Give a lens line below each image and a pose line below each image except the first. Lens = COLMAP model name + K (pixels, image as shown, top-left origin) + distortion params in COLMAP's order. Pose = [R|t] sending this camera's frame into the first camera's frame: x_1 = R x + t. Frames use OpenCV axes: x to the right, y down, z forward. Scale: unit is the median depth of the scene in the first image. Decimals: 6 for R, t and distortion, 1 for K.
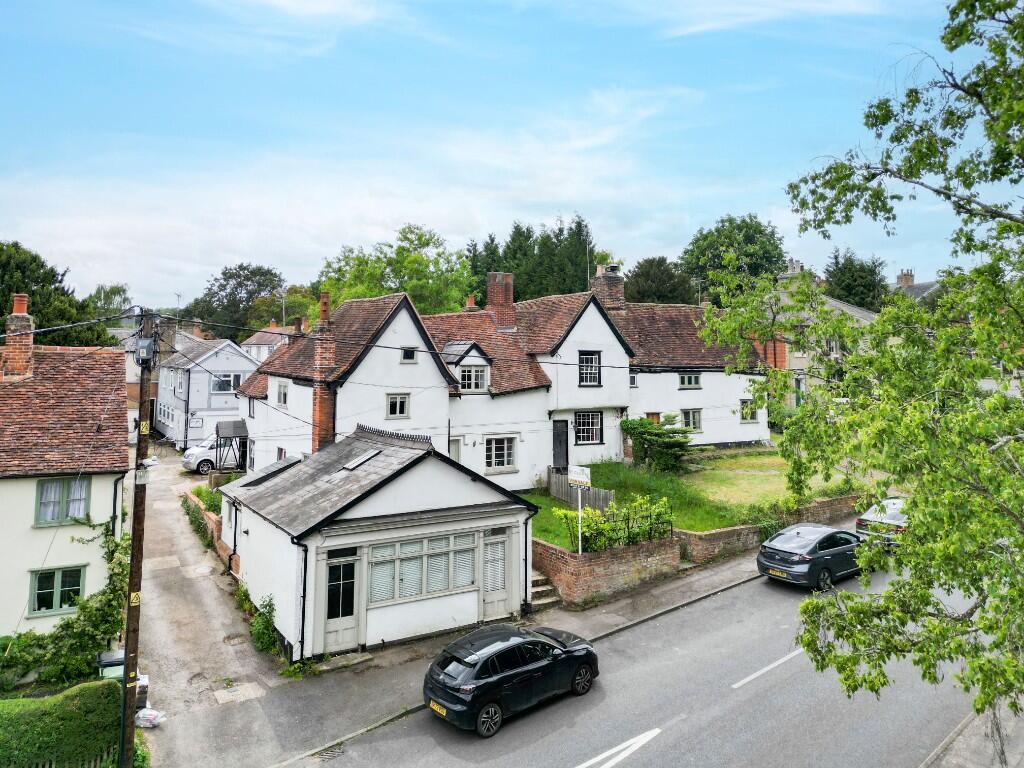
lens RADIAL K [[747.0, 0, 462.4], [0, 747.0, 295.0], [0, 0, 1]] dist [0.057936, -0.045318]
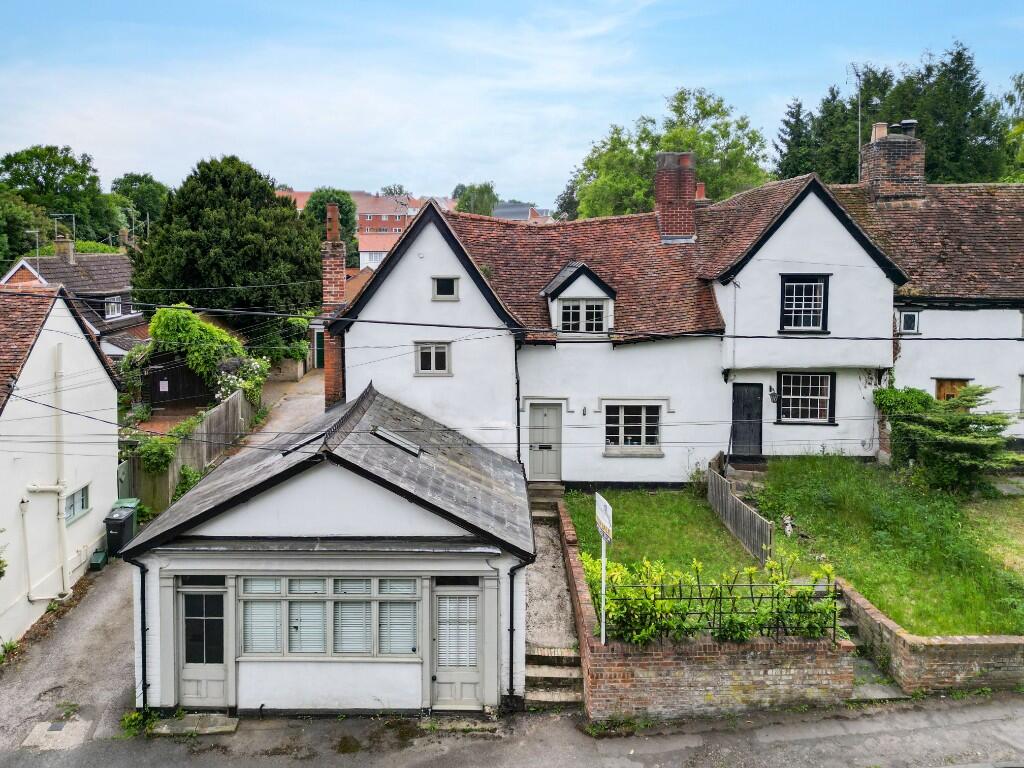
lens RADIAL K [[747.0, 0, 462.4], [0, 747.0, 295.0], [0, 0, 1]] dist [0.057936, -0.045318]
pose [[0.845152, 0.026256, -0.533881, 0.281855], [0.055375, 0.989118, 0.136305, -0.007510], [0.531650, -0.144762, 0.834501, 0.373537]]
